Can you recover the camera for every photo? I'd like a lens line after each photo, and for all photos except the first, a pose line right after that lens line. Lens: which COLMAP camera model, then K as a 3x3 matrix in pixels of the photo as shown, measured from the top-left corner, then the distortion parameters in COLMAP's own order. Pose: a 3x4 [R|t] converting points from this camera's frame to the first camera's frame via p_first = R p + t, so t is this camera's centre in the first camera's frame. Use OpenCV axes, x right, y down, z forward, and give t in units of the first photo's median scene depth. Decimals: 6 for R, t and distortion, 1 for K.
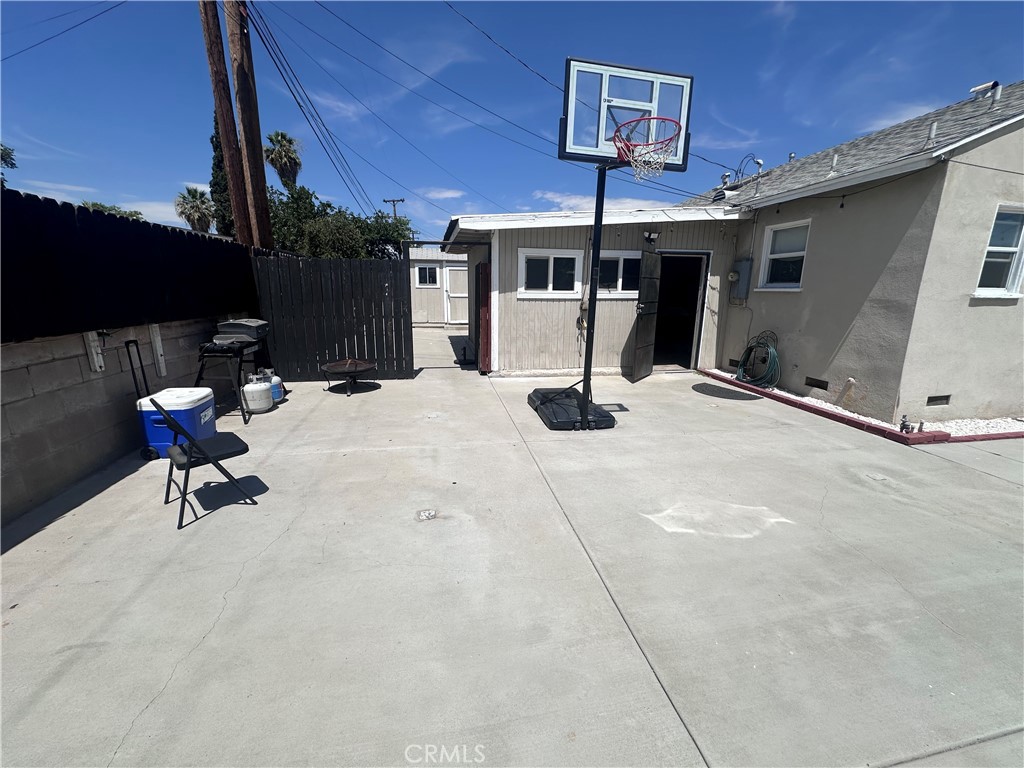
lens RADIAL K [[408.9, 0, 512.9], [0, 408.9, 385.8], [0, 0, 1]] dist [-0.006296, 0.001302]
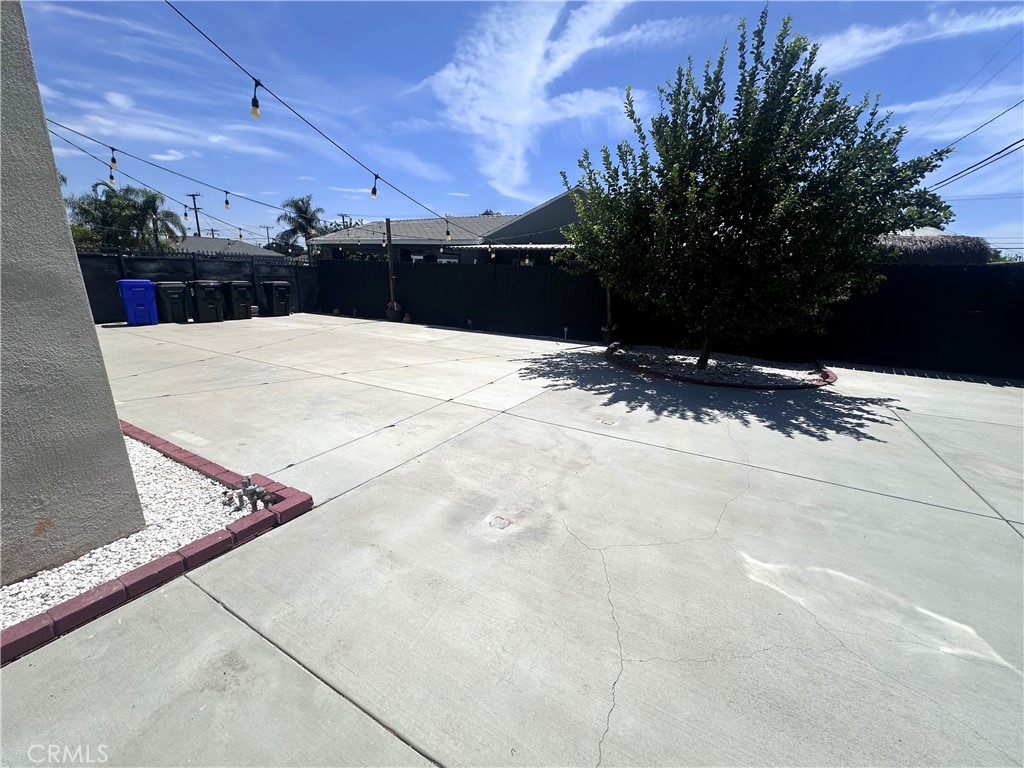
lens RADIAL K [[408.9, 0, 513.3], [0, 408.9, 384.4], [0, 0, 1]] dist [-0.006296, 0.001302]
pose [[-0.758927, -0.209655, 0.616501, 0.577887], [0.110672, 0.891449, 0.439397, -0.373537], [-0.641702, 0.401700, -0.653342, 1.638254]]
